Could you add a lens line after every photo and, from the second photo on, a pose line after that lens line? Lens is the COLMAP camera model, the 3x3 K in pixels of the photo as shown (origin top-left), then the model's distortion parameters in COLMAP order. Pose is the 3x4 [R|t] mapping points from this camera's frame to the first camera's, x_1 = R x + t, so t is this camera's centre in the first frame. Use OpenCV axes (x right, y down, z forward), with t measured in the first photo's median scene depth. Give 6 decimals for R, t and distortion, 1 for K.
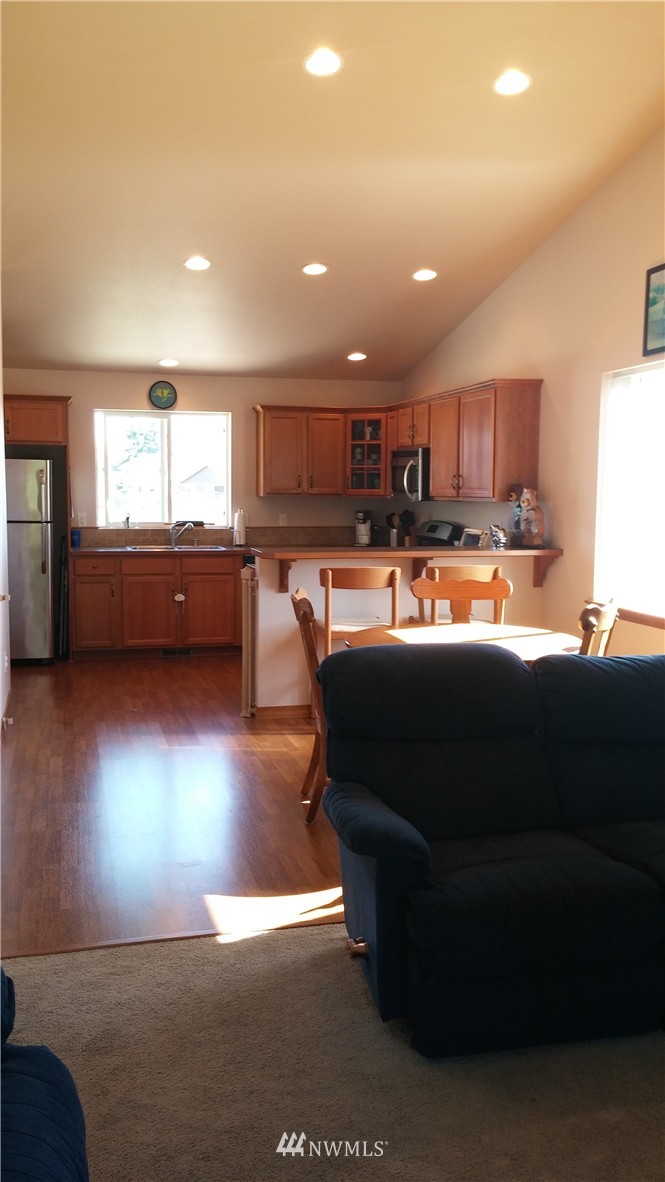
lens RADIAL K [[1013.7, 0, 323.7], [0, 1013.7, 592.9], [0, 0, 1]] dist [0.088398, -0.125292]
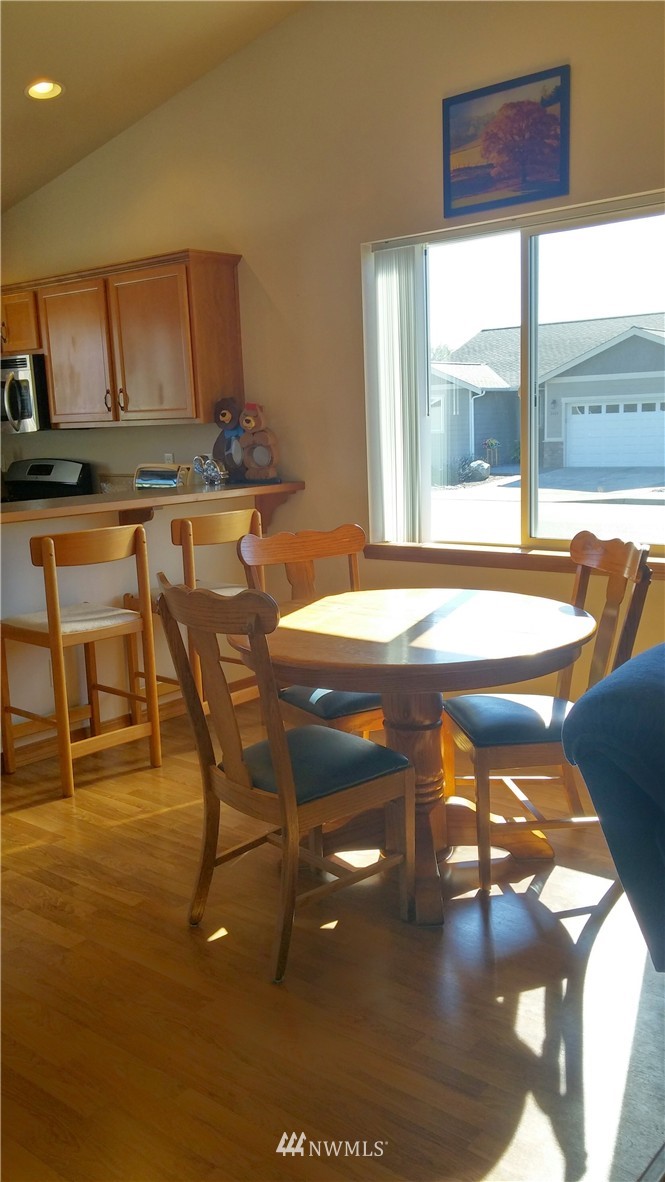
lens RADIAL K [[1014.4, 0, 340.5], [0, 1014.4, 596.0], [0, 0, 1]] dist [0.090306, -0.093092]
pose [[0.806975, -0.136540, 0.574586, -0.159119], [0.101962, 0.990509, 0.092176, -0.020073], [-0.581718, -0.015798, 0.813237, 0.287406]]
